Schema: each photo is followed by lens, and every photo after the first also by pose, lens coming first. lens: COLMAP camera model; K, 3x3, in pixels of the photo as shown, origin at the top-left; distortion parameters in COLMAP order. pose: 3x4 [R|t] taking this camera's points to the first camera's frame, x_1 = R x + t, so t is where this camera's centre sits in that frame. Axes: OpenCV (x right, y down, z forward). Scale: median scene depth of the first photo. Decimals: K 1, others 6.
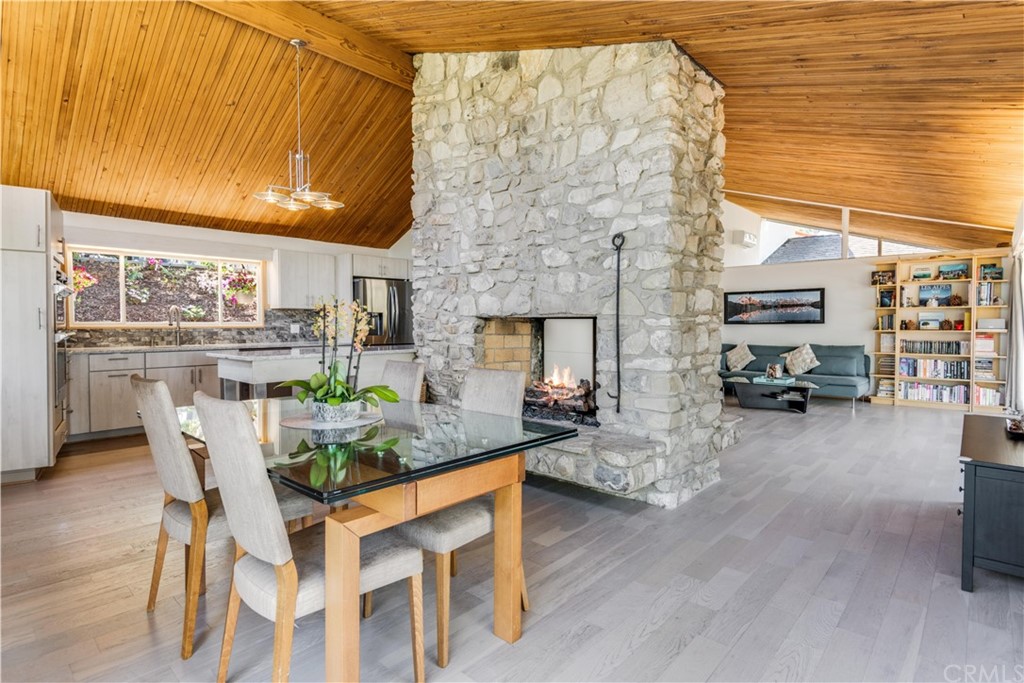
lens RADIAL K [[512.3, 0, 510.9], [0, 512.3, 325.1], [0, 0, 1]] dist [-0.000143, -0.007703]
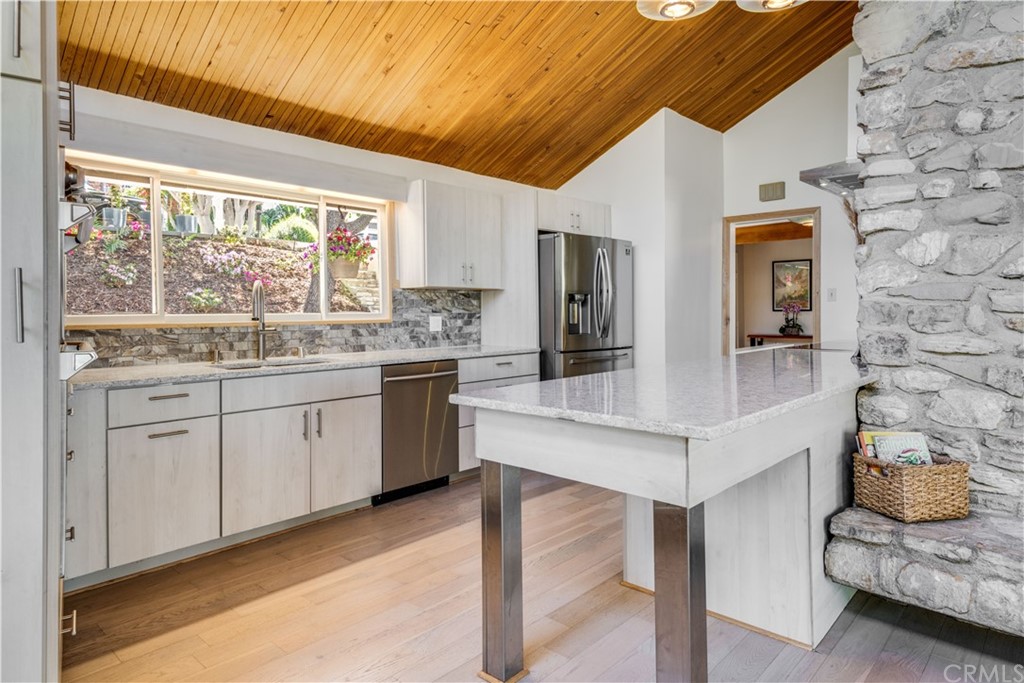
lens RADIAL K [[603.4, 0, 512.2], [0, 603.4, 306.3], [0, 0, 1]] dist [0.021000, -0.001308]
pose [[0.999860, -0.007626, -0.014913, -0.358326], [0.007432, 0.999888, -0.013018, -0.003058], [0.015010, 0.012905, 0.999804, 0.365355]]
